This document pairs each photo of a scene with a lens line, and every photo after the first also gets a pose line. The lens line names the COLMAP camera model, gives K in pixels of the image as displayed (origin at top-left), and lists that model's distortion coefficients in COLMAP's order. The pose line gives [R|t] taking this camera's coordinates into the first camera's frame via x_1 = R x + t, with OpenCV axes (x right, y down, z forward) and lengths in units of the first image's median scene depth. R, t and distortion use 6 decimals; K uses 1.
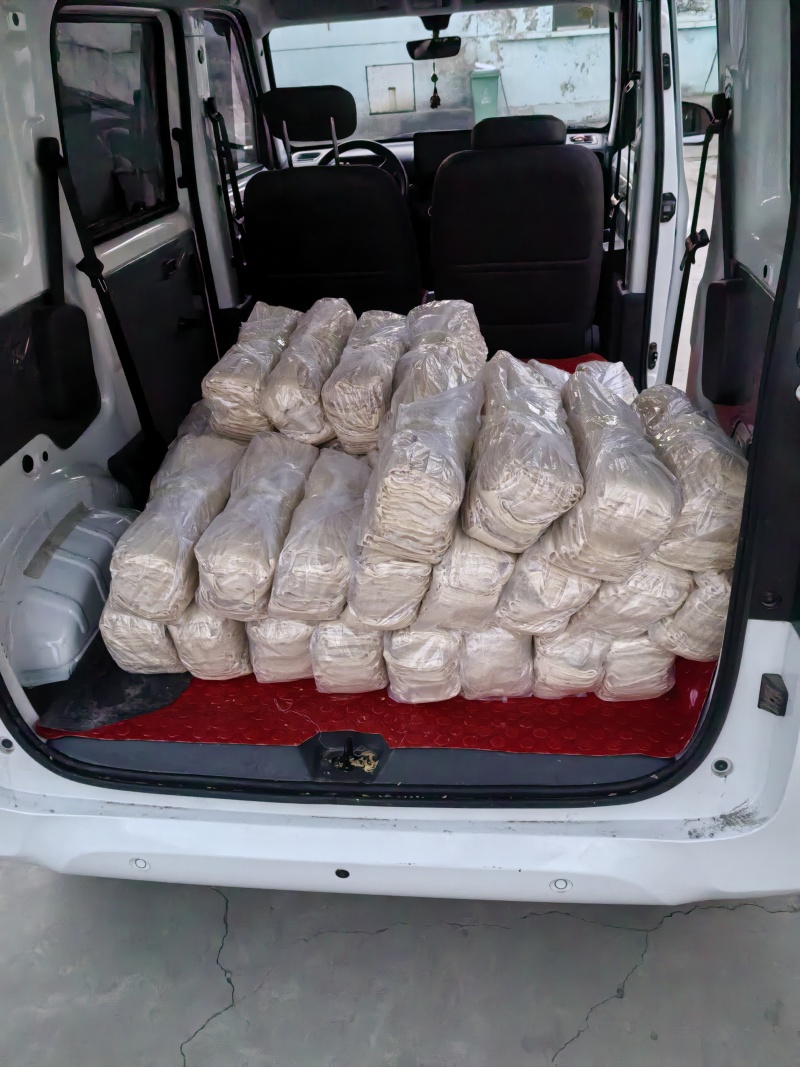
lens RADIAL K [[839.8, 0, 400.5], [0, 839.8, 533.1], [0, 0, 1]] dist [0.005759, 0.000244]
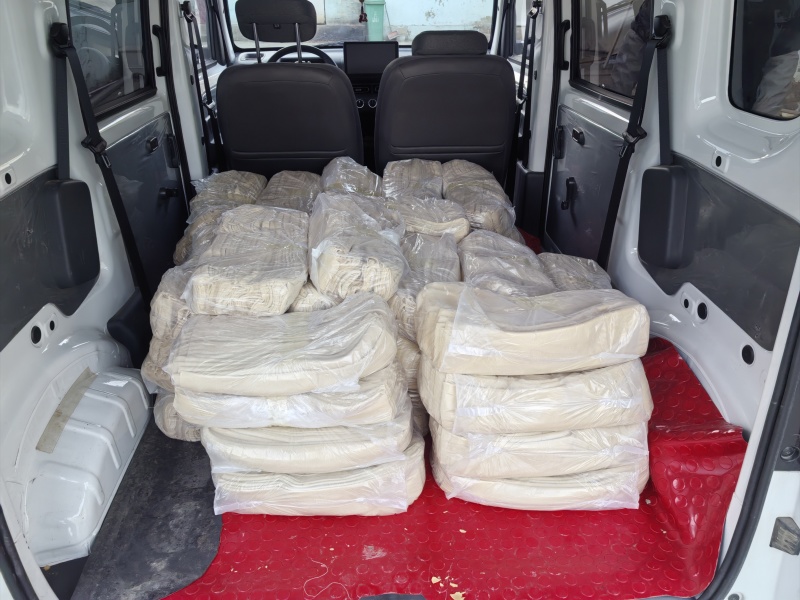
lens RADIAL K [[629.7, 0, 400.1], [0, 629.7, 300.6], [0, 0, 1]] dist [0.005759, 0.000244]
pose [[0.983526, -0.022606, 0.179348, -0.102602], [0.034128, 0.997528, -0.061421, -0.042708], [-0.177516, 0.066530, 0.981867, 0.121714]]
